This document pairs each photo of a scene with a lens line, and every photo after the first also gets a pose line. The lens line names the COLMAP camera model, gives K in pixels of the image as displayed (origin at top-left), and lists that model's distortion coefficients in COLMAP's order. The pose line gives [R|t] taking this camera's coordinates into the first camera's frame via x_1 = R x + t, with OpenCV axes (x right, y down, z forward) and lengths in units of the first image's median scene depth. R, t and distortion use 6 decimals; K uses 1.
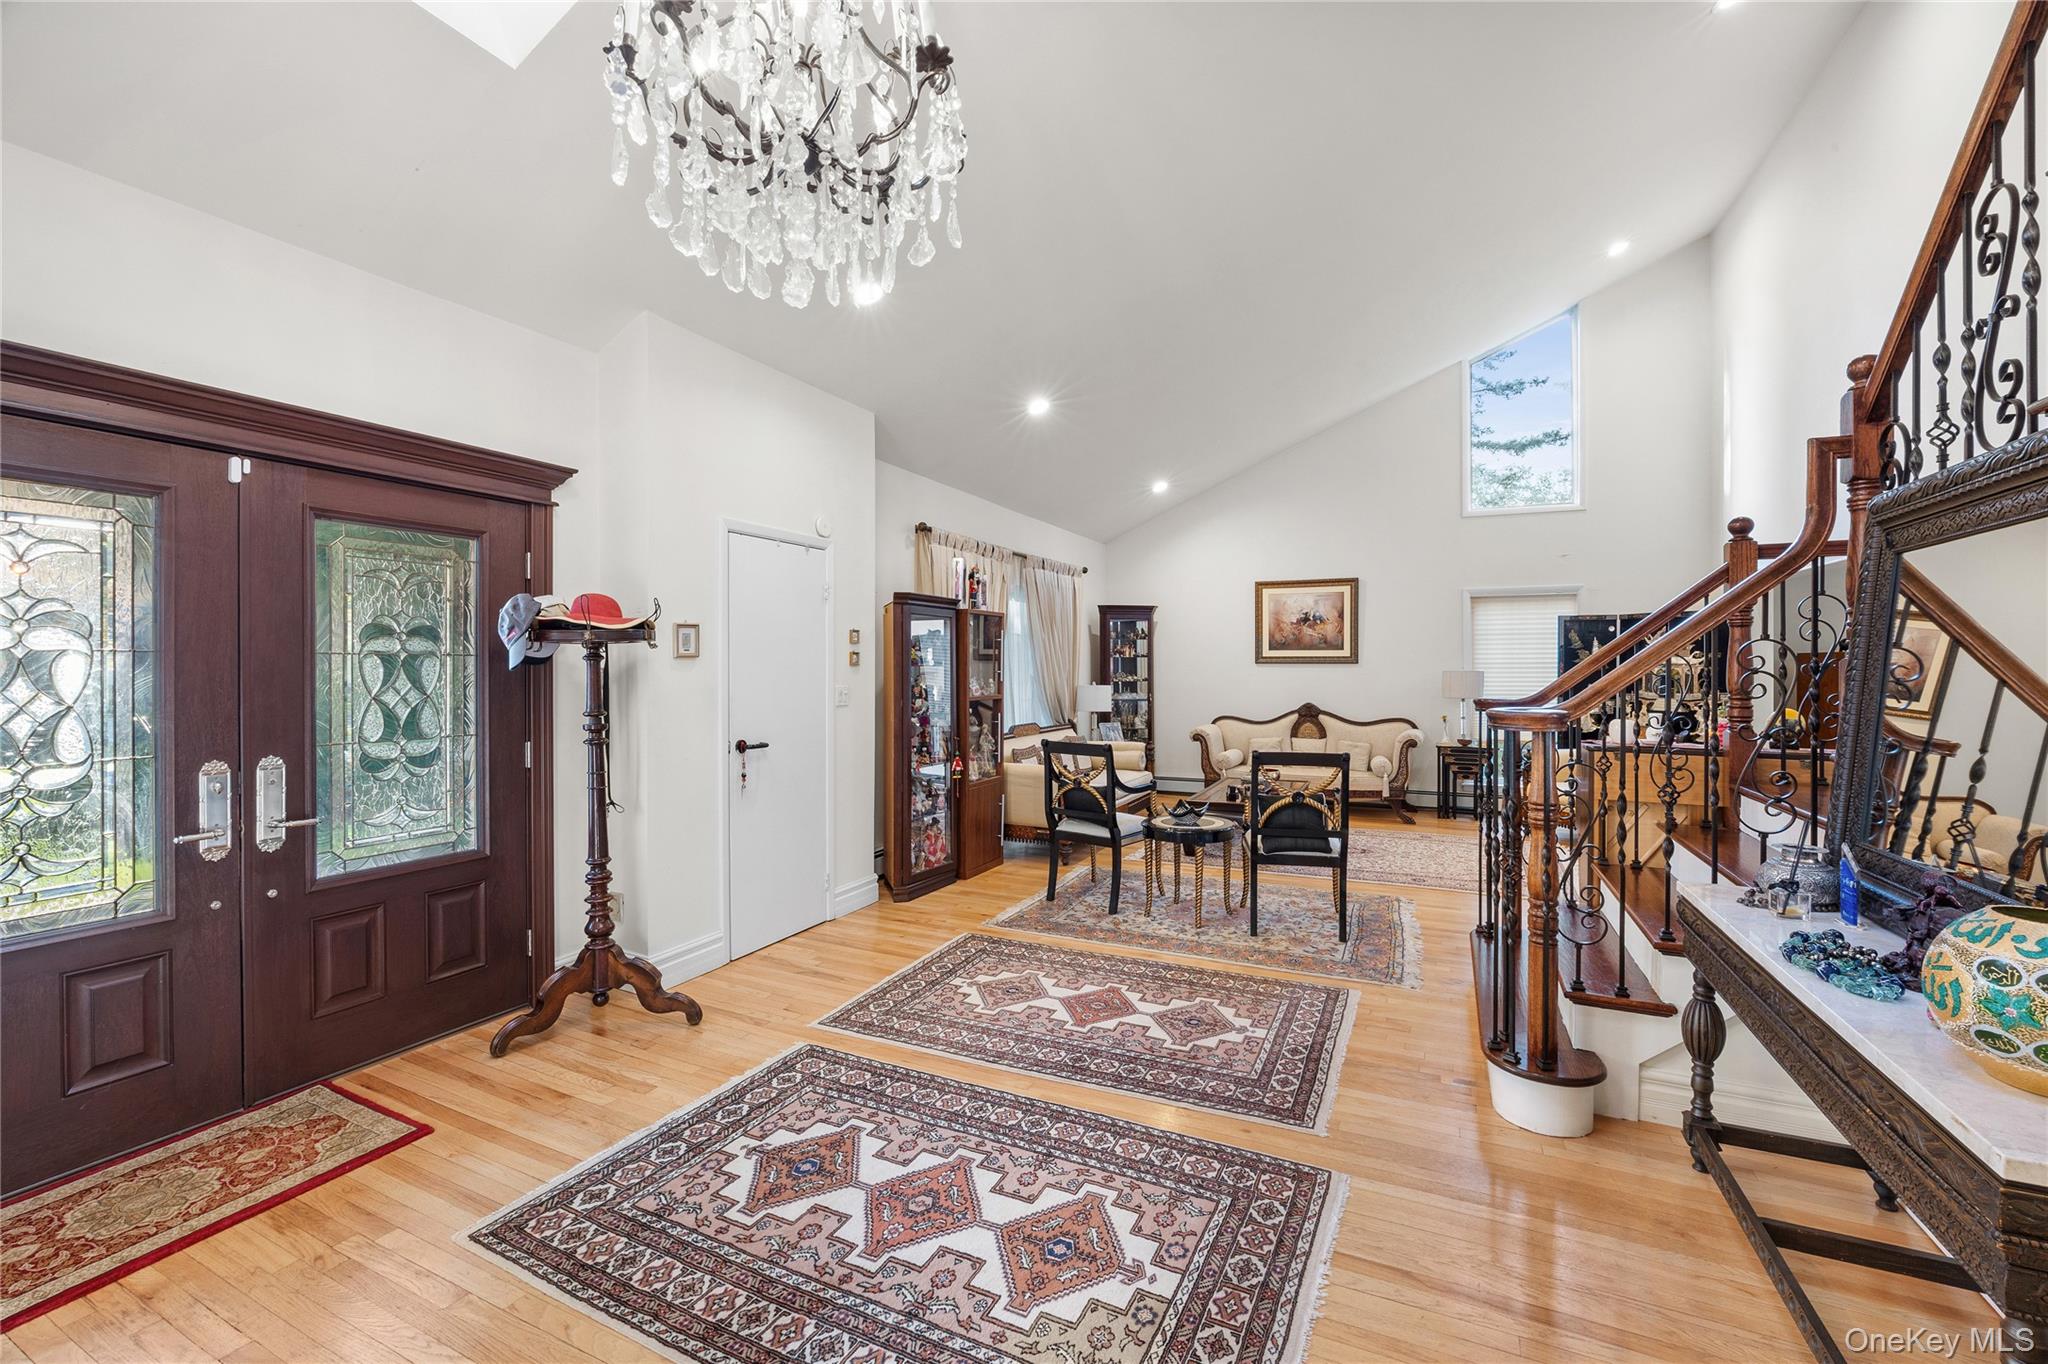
lens RADIAL K [[857.4, 0, 1027.8], [0, 857.4, 667.2], [0, 0, 1]] dist [-0.012903, -0.000260]
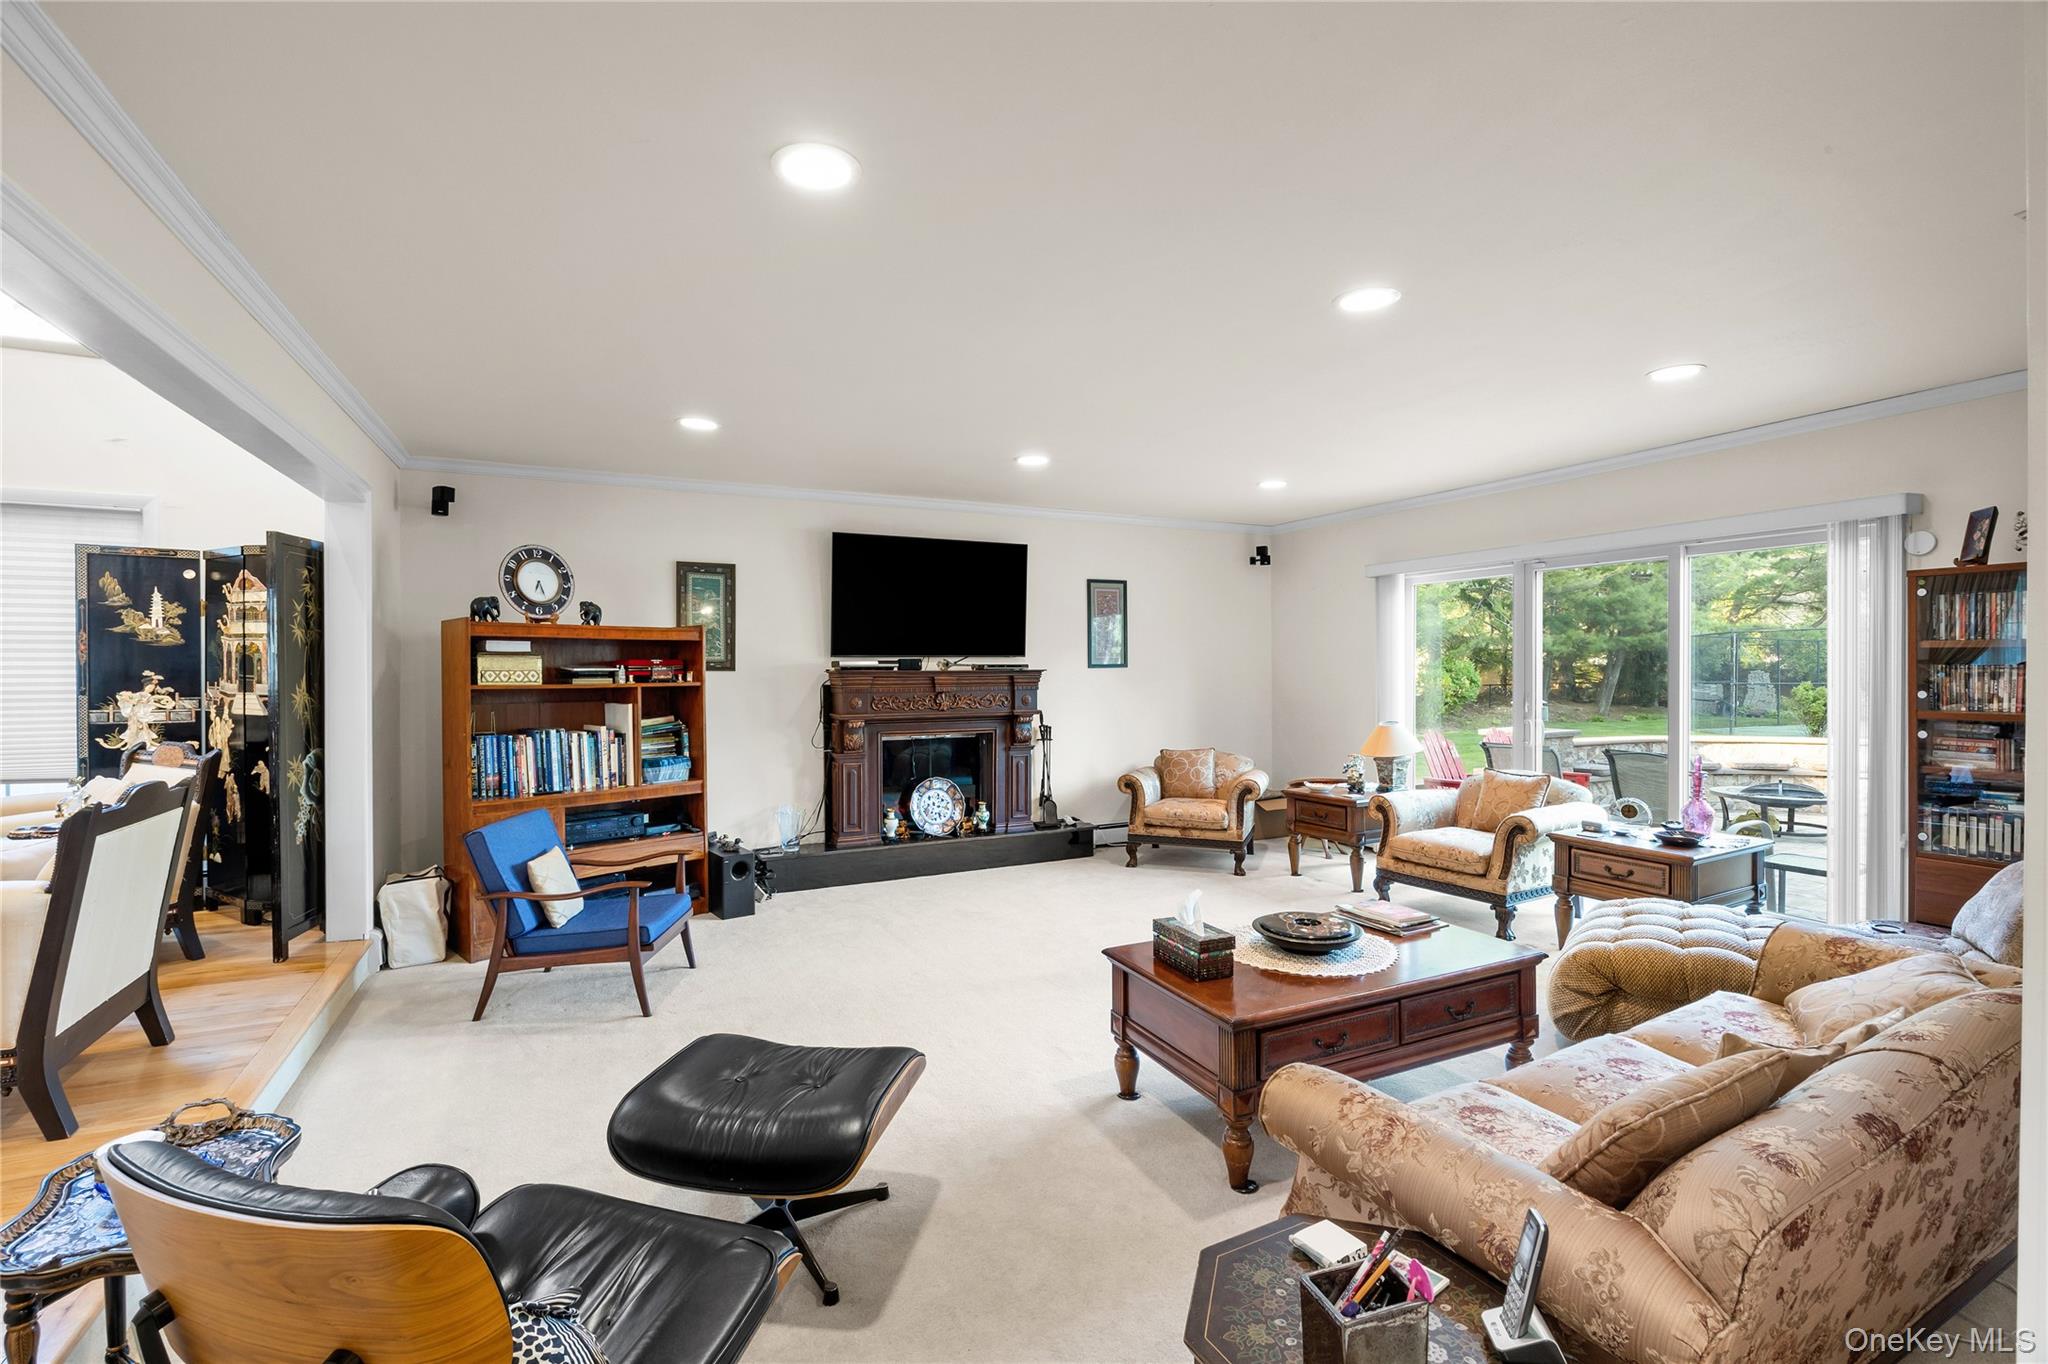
lens RADIAL K [[897.8, 0, 1025.6], [0, 897.8, 685.8], [0, 0, 1]] dist [-0.019635, 0.000457]
pose [[0.620371, -0.011075, 0.784230, 0.552149], [0.003842, 0.999931, 0.011082, 0.024508], [-0.784299, -0.003862, 0.620371, 0.185871]]
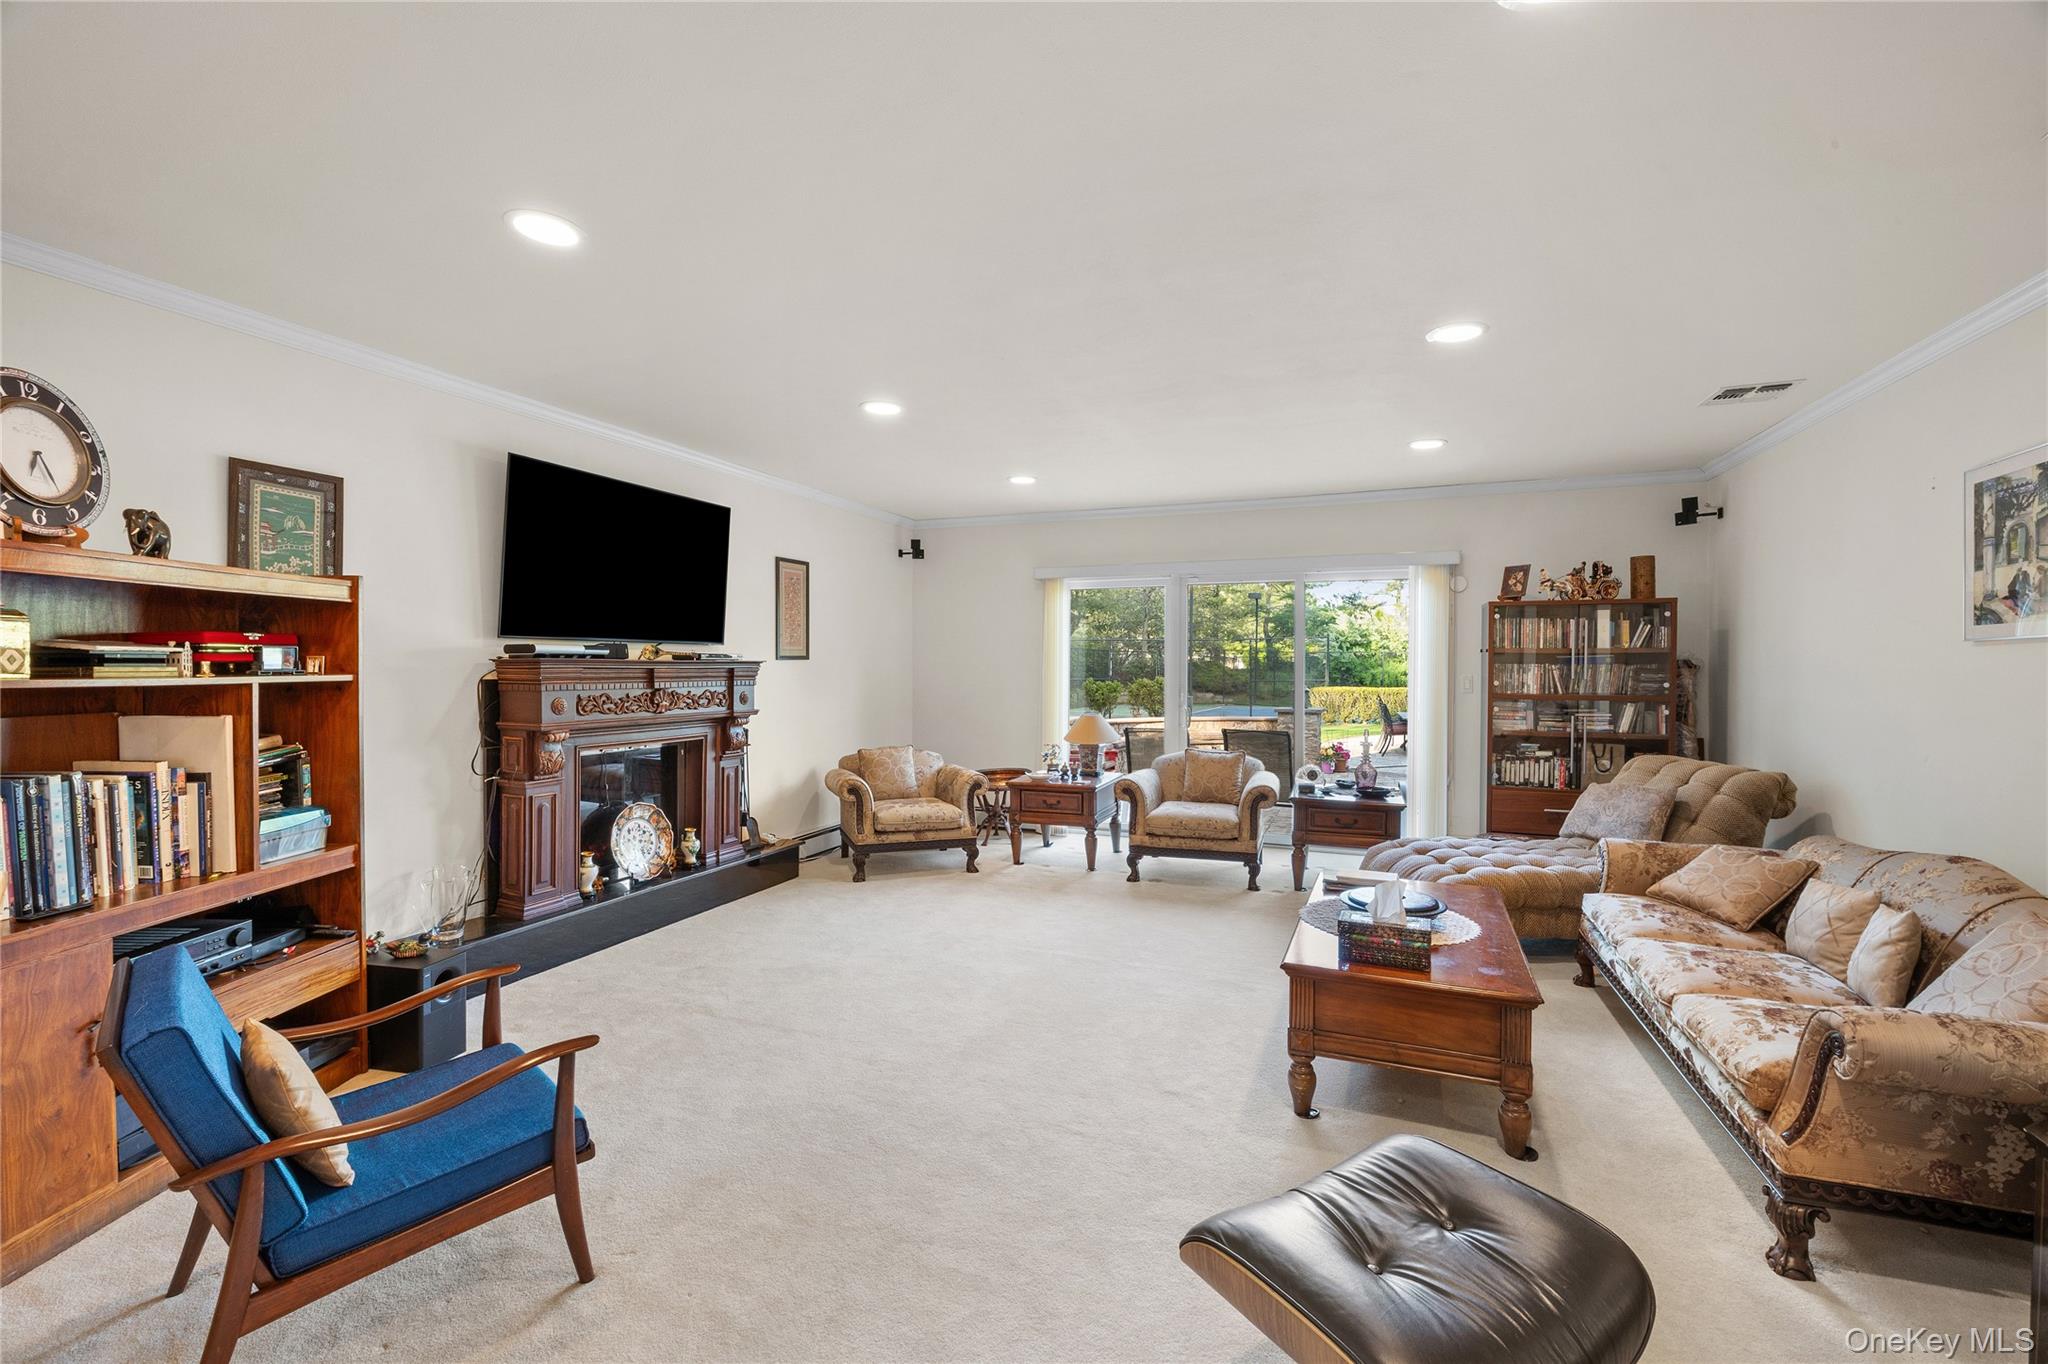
lens RADIAL K [[857.4, 0, 1026.4], [0, 857.4, 678.7], [0, 0, 1]] dist [-0.012903, -0.000260]
pose [[-0.057906, -0.008689, 0.998284, 0.544360], [-0.000061, 0.999962, 0.008700, 0.026883], [-0.998322, 0.000443, -0.057905, 0.522838]]
